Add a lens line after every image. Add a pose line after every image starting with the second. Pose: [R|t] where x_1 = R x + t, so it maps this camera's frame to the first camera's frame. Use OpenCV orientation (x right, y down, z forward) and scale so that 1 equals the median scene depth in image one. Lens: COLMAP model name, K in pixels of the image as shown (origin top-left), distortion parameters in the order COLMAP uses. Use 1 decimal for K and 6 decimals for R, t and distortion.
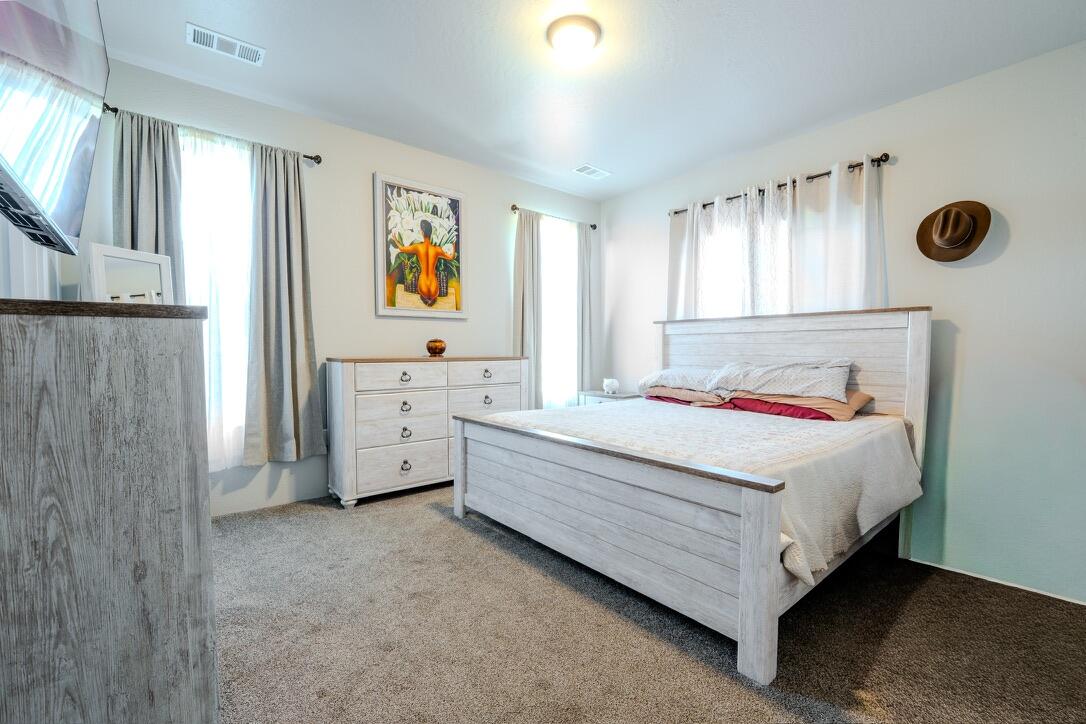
lens RADIAL K [[460.2, 0, 558.7], [0, 460.2, 351.9], [0, 0, 1]] dist [-0.010275, -0.000149]
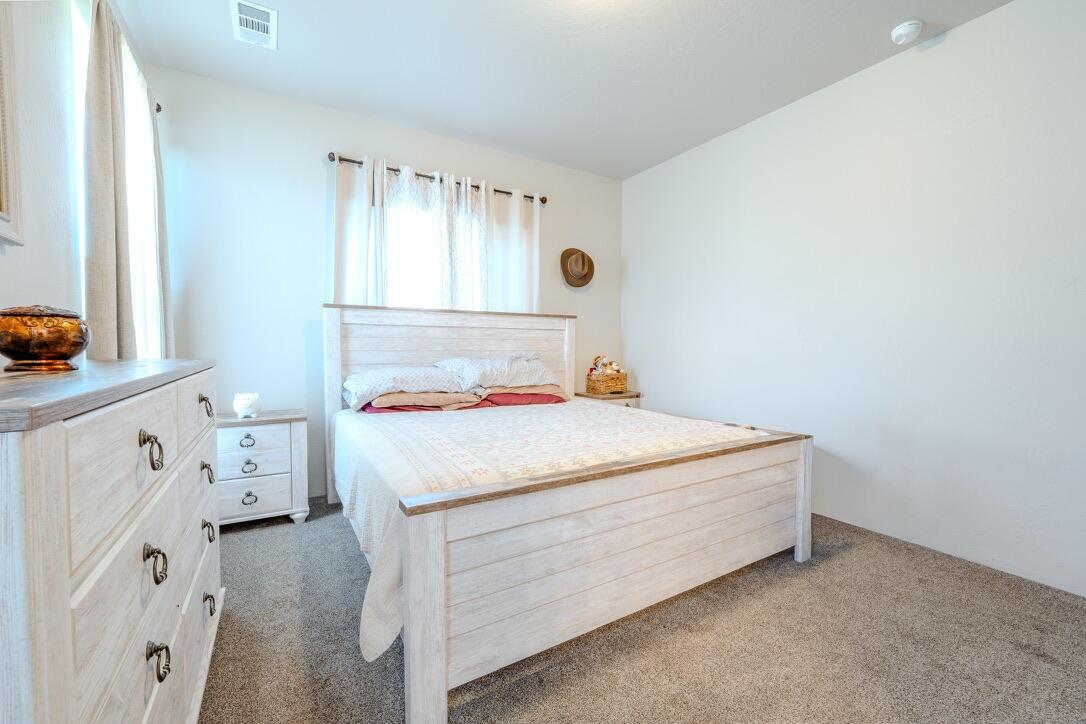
lens RADIAL K [[445.2, 0, 543.0], [0, 445.2, 362.0], [0, 0, 1]] dist [-0.009044, -0.000282]
pose [[0.163064, -0.037673, 0.985896, -0.507774], [-0.001425, 0.999261, 0.038420, -0.005031], [-0.986614, -0.007670, 0.162890, 0.705239]]
